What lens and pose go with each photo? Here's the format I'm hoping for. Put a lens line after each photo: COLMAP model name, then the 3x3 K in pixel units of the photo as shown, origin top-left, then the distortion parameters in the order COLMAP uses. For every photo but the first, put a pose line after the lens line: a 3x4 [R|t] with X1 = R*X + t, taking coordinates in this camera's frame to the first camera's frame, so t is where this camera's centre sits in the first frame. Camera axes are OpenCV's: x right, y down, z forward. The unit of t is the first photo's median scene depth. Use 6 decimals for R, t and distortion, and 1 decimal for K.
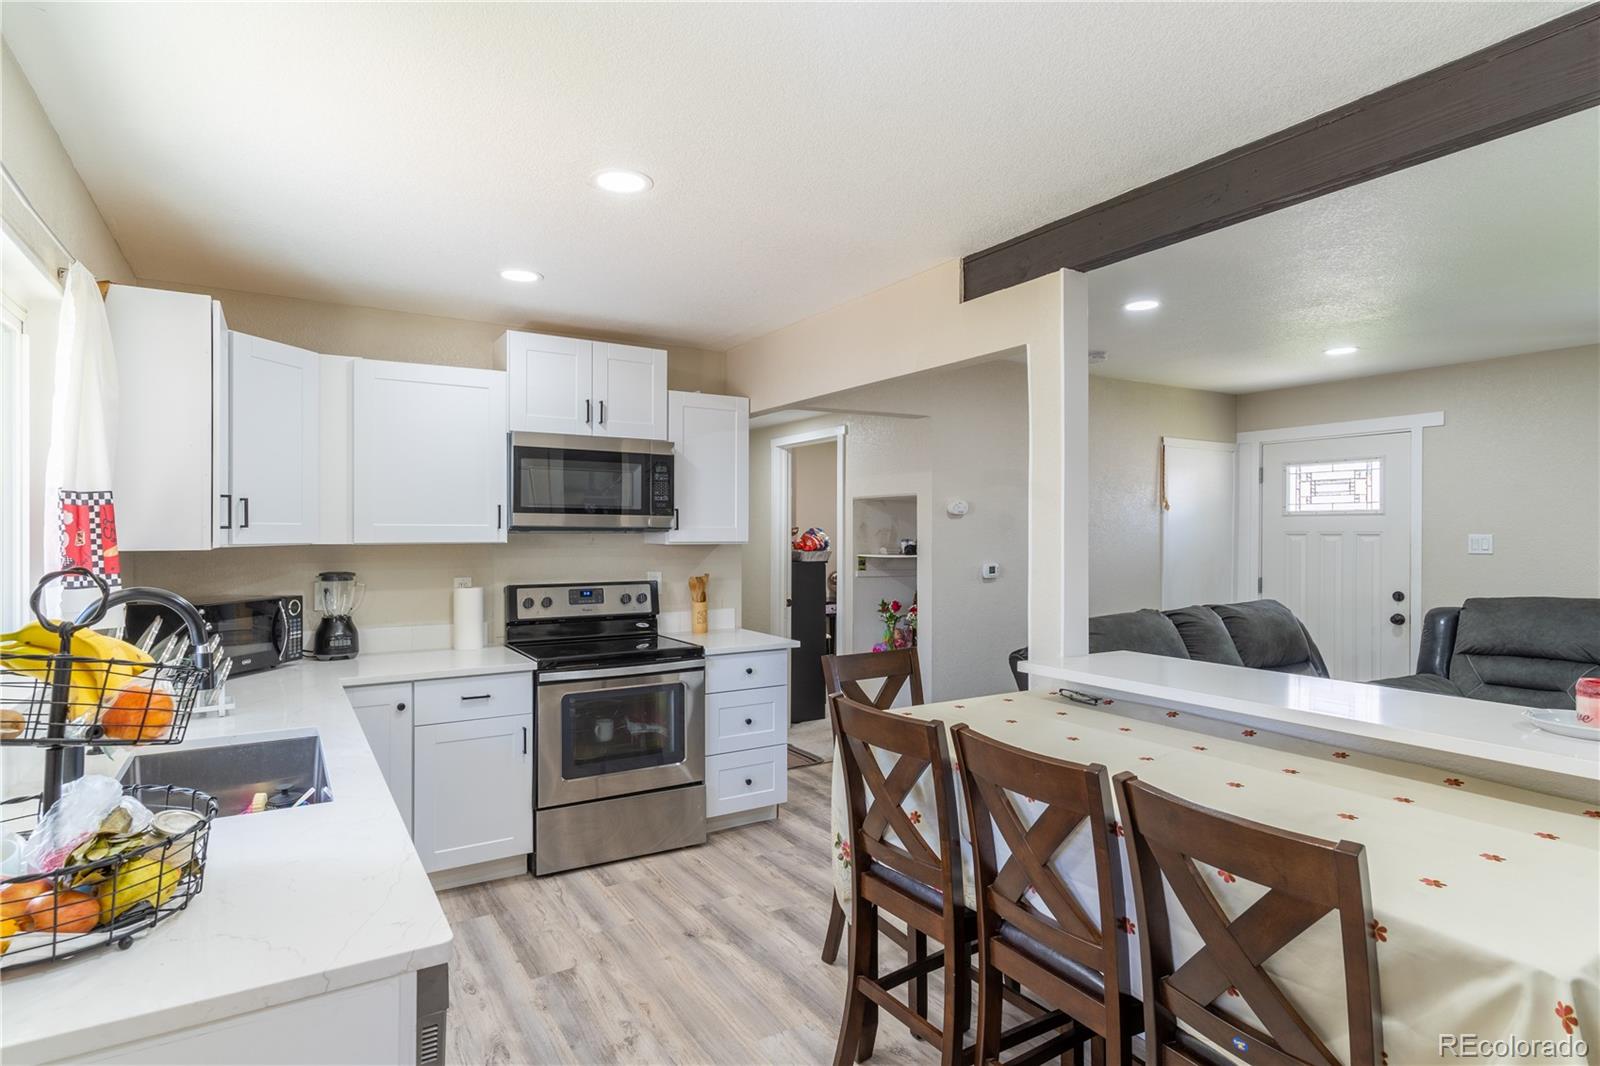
lens RADIAL K [[805.0, 0, 794.2], [0, 805.0, 537.4], [0, 0, 1]] dist [-0.001045, -0.000047]
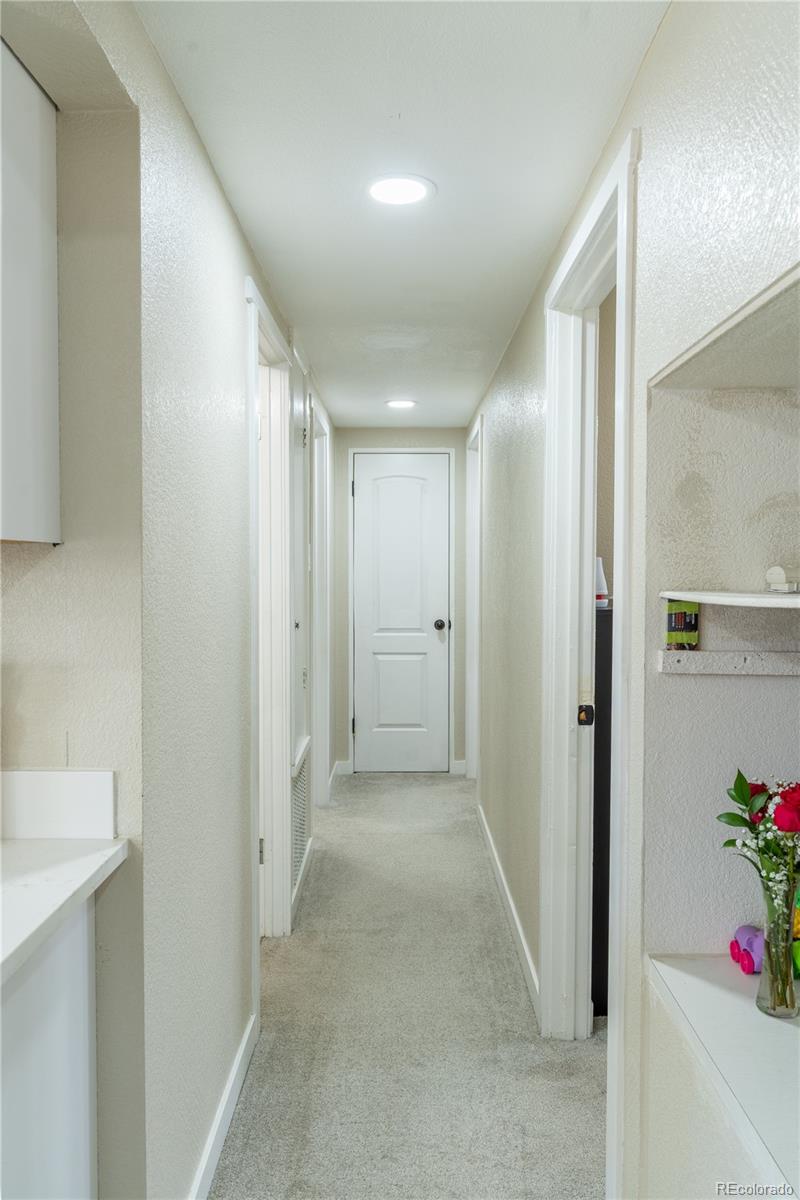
lens RADIAL K [[876.8, 0, 399.9], [0, 876.8, 595.6], [0, 0, 1]] dist [0.011346, -0.006712]
pose [[0.842267, 0.020025, -0.538689, 0.161609], [-0.001342, 0.999385, 0.035053, 0.012226], [0.539059, -0.028802, 0.841775, 0.695963]]
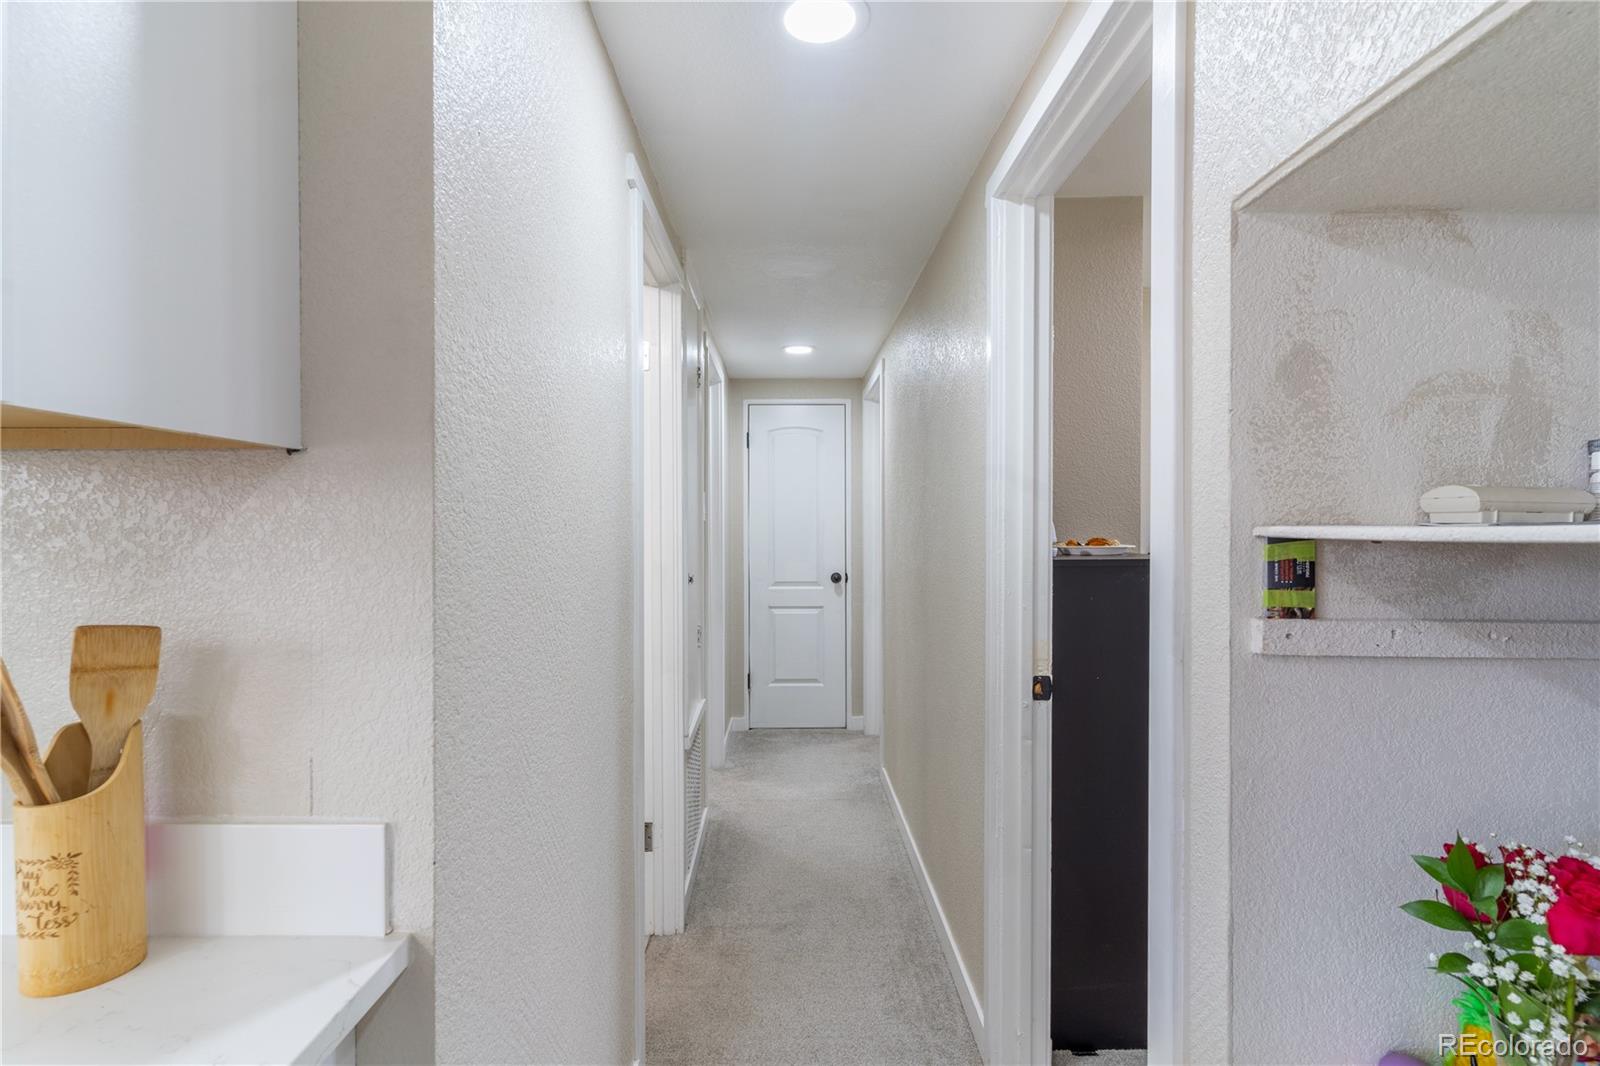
lens RADIAL K [[779.7, 0, 795.2], [0, 779.7, 534.7], [0, 0, 1]] dist [0.003691, 0.002027]
pose [[0.850378, 0.006028, -0.526138, 0.081002], [0.001345, 0.999906, 0.013630, 0.020261], [0.526171, -0.012298, 0.850290, 0.795607]]
